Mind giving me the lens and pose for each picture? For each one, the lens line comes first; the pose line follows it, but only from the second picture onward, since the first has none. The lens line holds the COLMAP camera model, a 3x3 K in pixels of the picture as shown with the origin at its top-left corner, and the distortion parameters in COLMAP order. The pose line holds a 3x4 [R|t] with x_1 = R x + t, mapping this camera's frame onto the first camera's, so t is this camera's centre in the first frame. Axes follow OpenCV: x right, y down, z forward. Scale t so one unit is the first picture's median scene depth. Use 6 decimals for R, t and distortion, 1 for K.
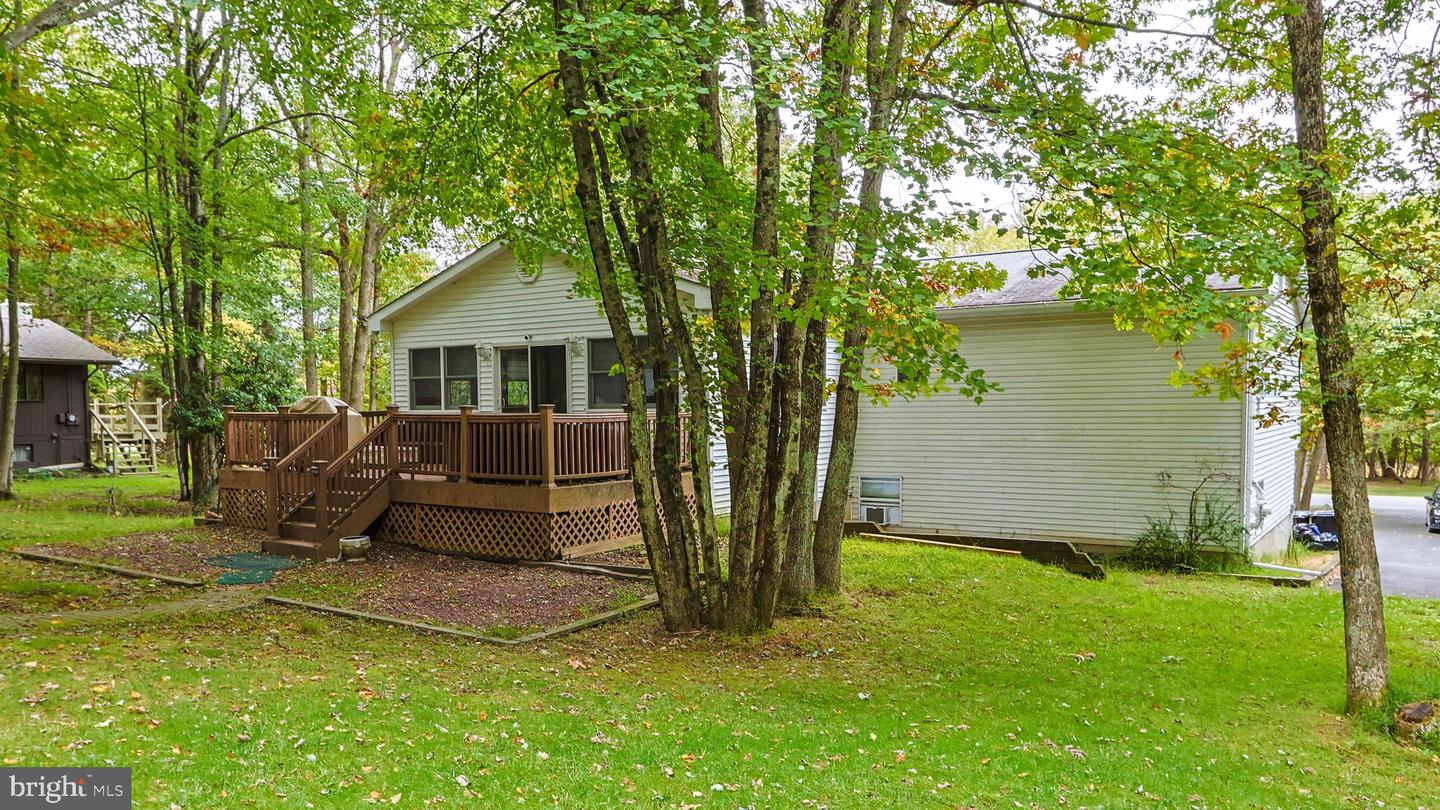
lens RADIAL K [[1017.8, 0, 670.9], [0, 1017.8, 450.2], [0, 0, 1]] dist [-0.007256, 0.001030]
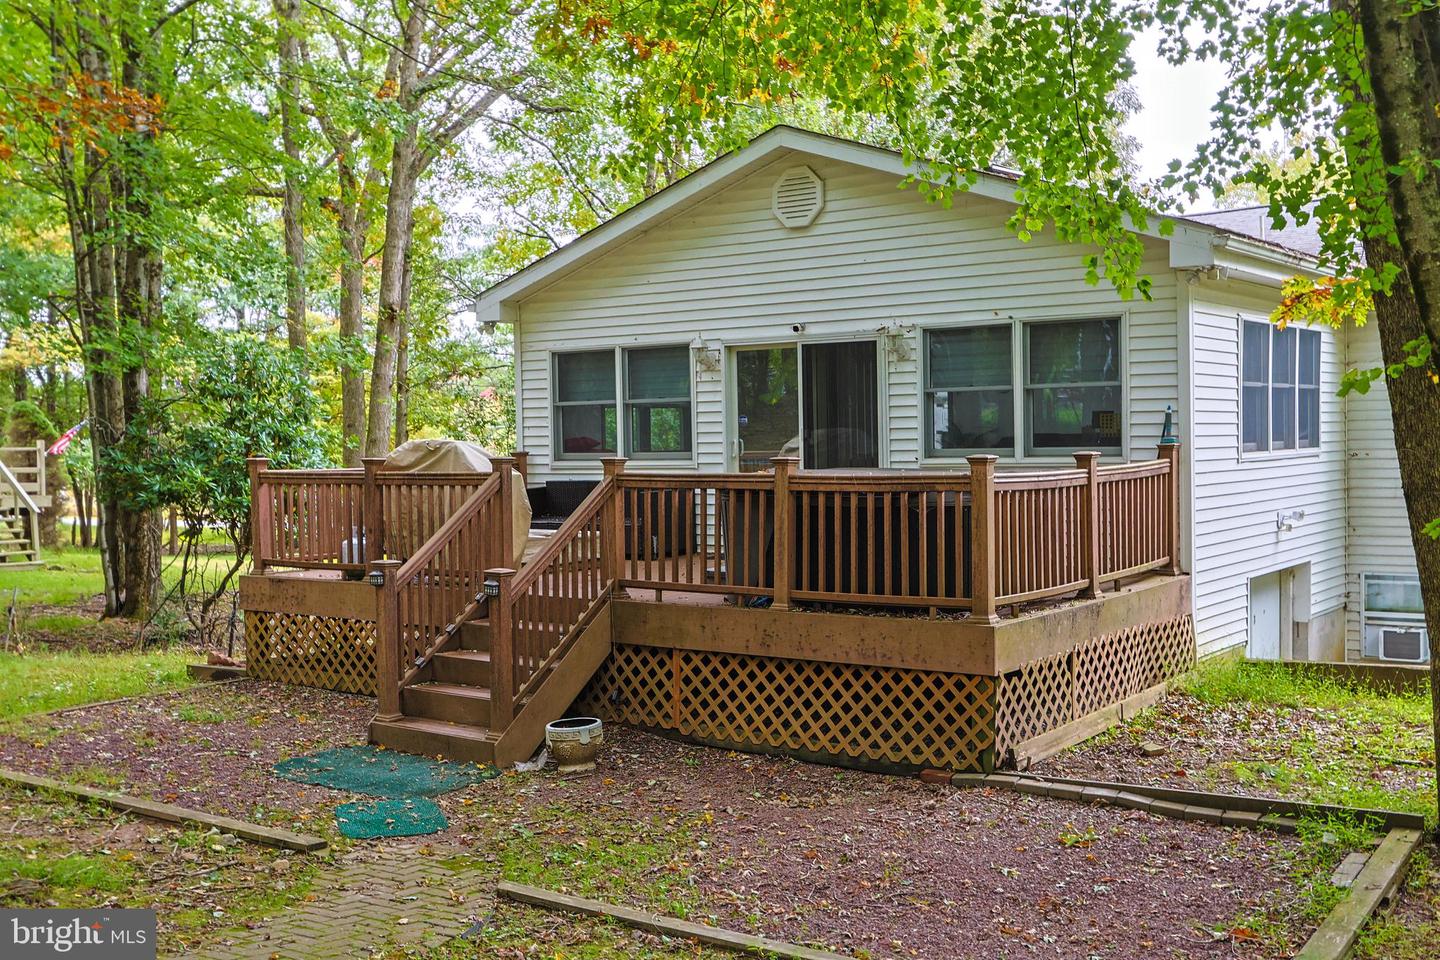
lens RADIAL K [[1495.2, 0, 723.1], [0, 1495.2, 477.5], [0, 0, 1]] dist [-0.002635, 0.000000]
pose [[0.999958, -0.008686, -0.002840, -0.218693], [0.008629, 0.999773, -0.019499, -0.018509], [0.003009, 0.019474, 0.999806, 0.242590]]
